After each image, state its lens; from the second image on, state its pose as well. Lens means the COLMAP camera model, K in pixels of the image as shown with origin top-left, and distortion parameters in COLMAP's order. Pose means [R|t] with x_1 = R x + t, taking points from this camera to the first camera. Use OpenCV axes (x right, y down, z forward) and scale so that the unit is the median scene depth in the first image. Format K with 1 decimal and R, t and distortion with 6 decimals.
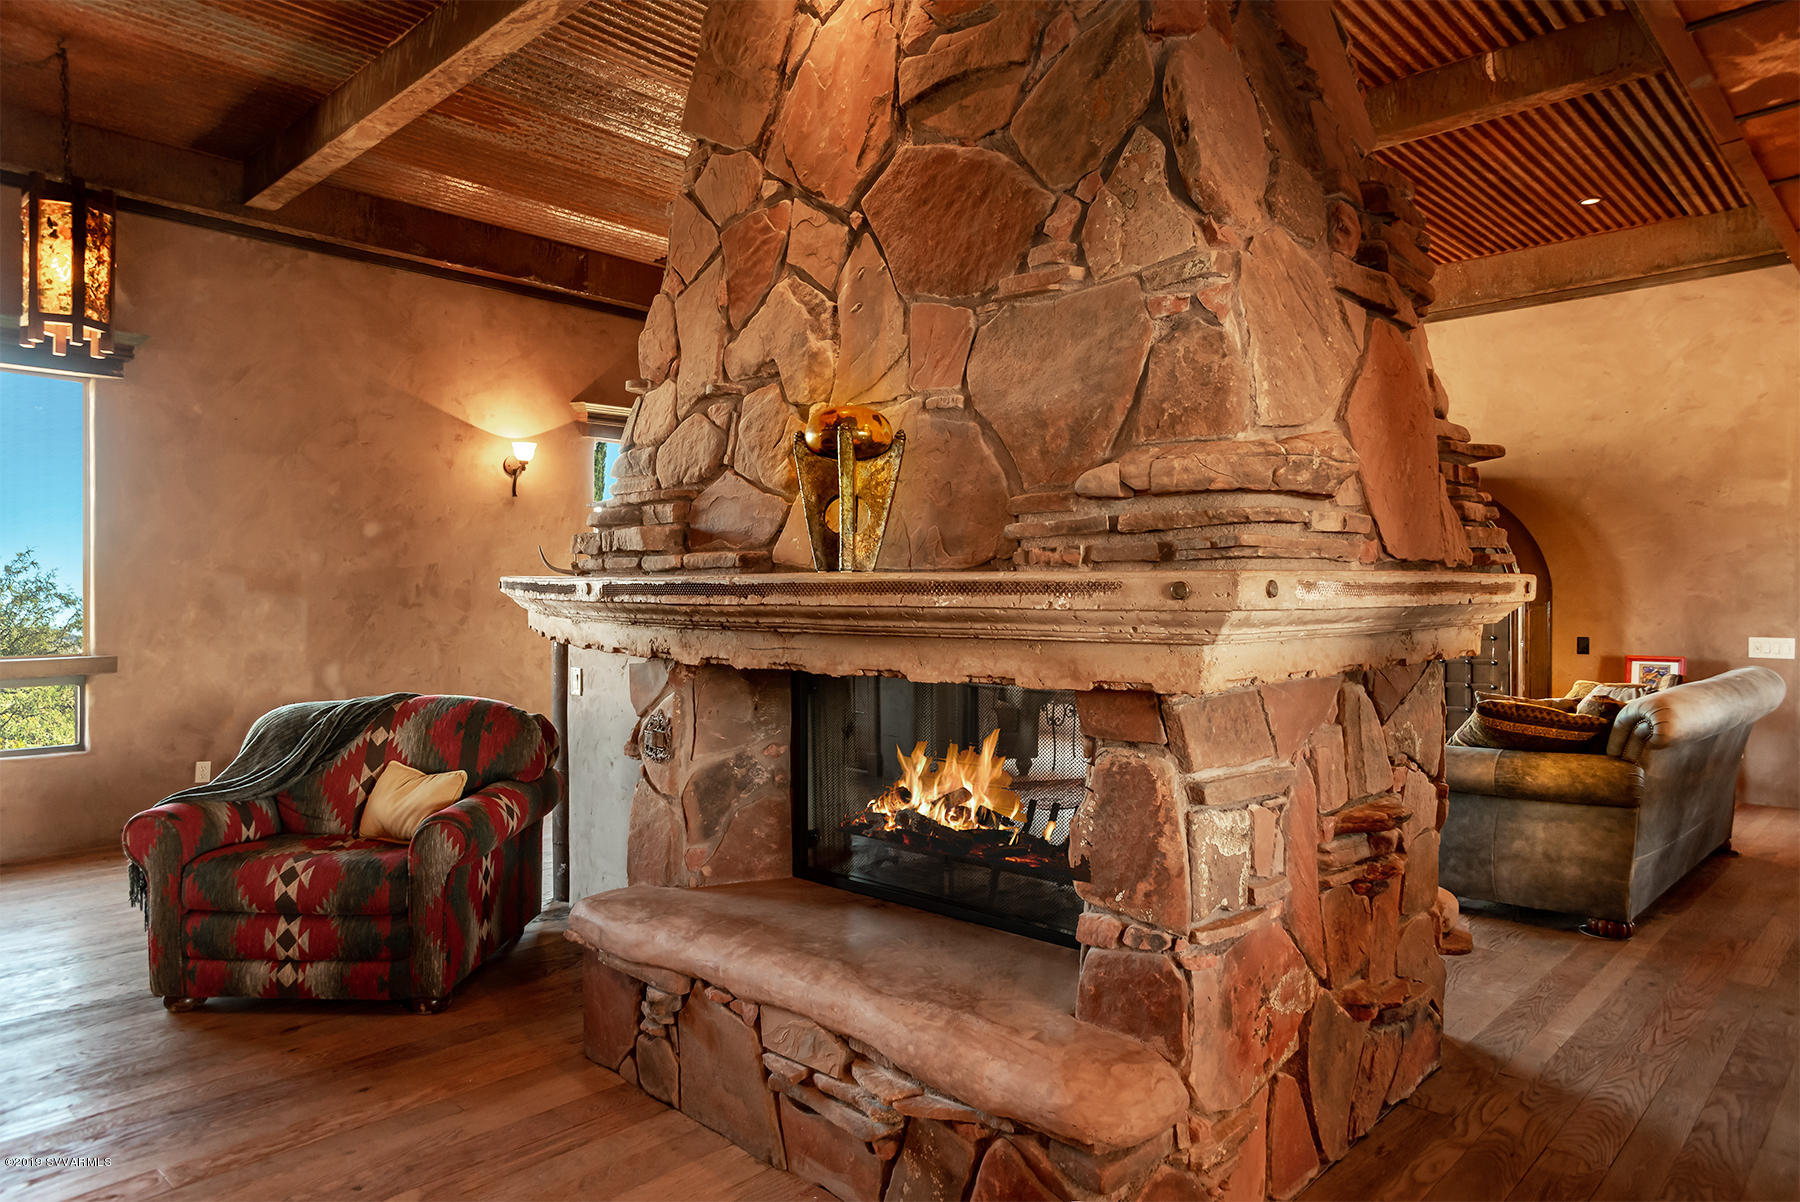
lens RADIAL K [[1123.5, 0, 894.5], [0, 1123.5, 596.3], [0, 0, 1]] dist [0.052305, 0.002852]
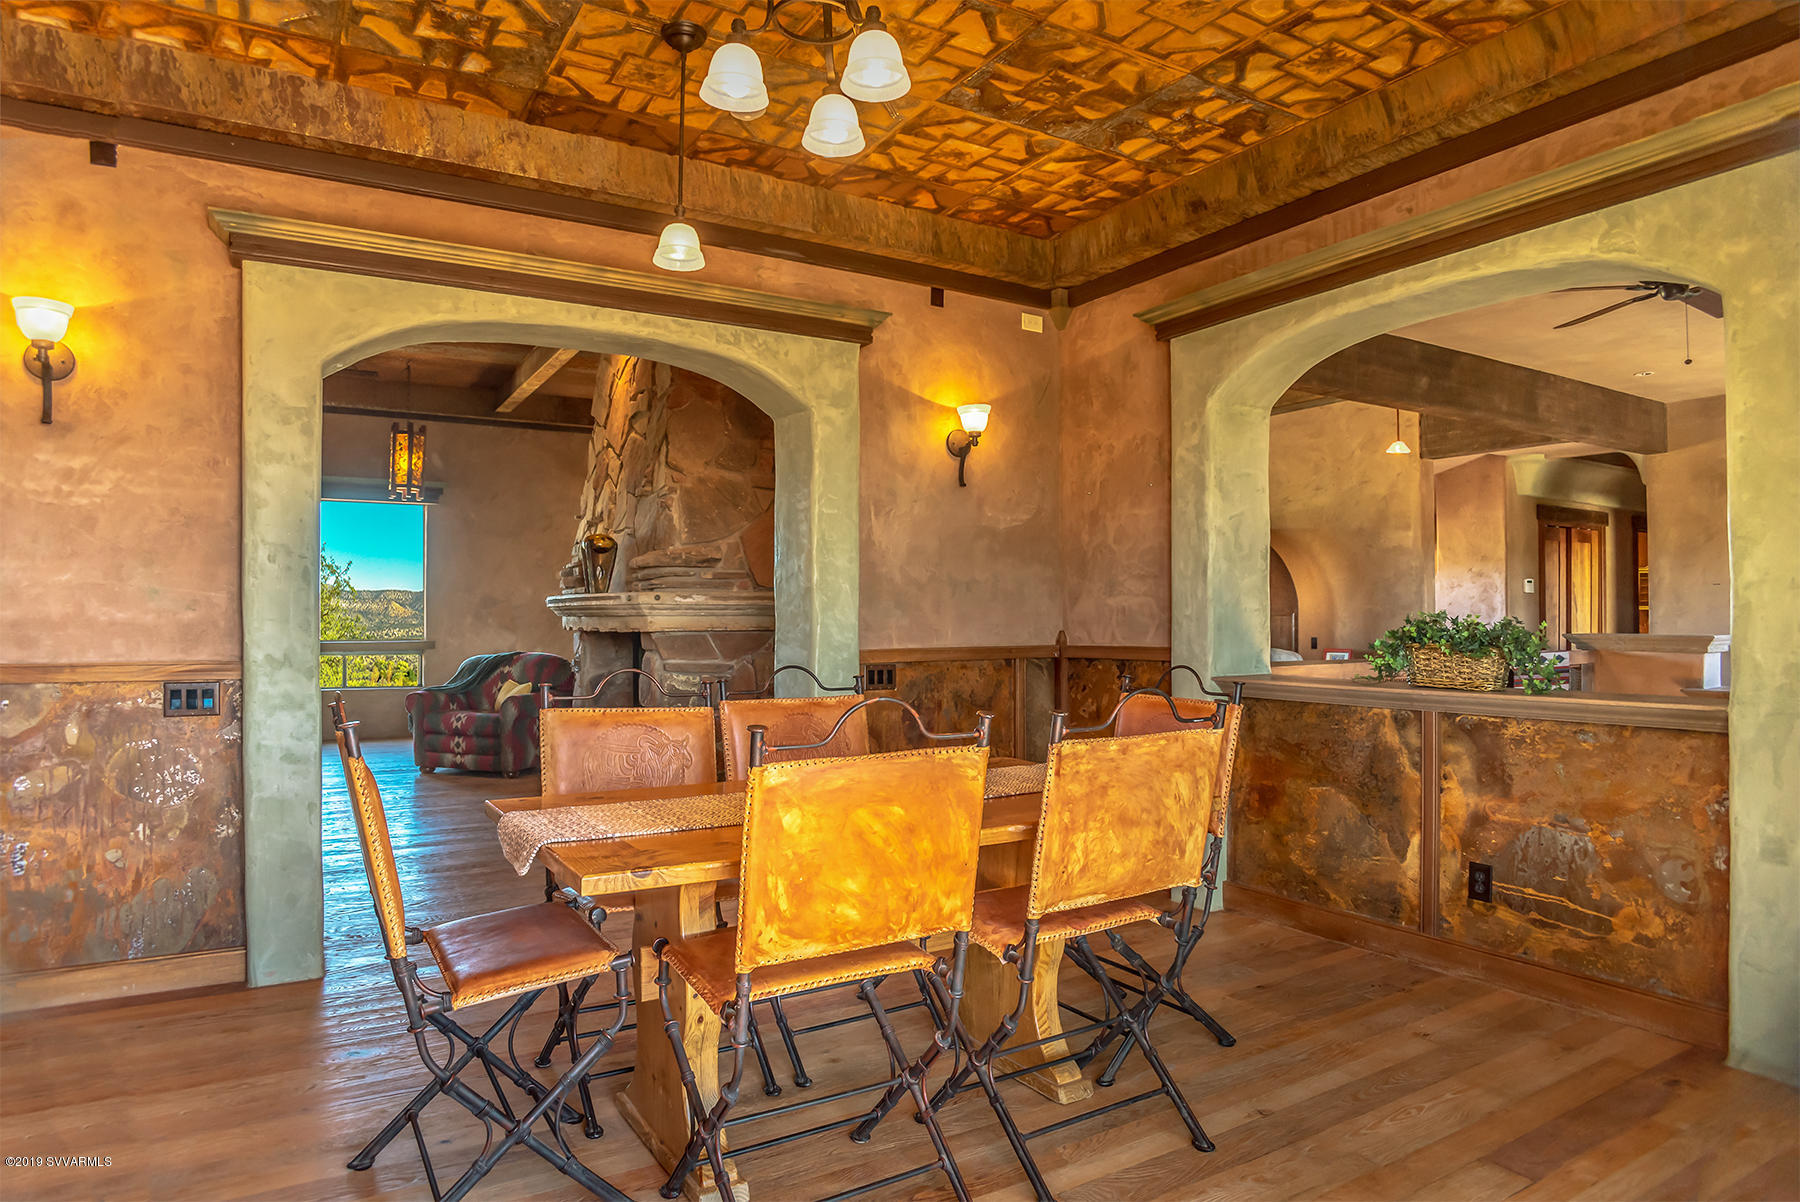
lens RADIAL K [[1050.5, 0, 902.7], [0, 1050.5, 606.7], [0, 0, 1]] dist [-0.005021, -0.000351]
pose [[0.966421, -0.004712, -0.256919, 0.845333], [0.000329, 0.999854, -0.017101, 0.034619], [0.256962, 0.016442, 0.966282, -0.816429]]
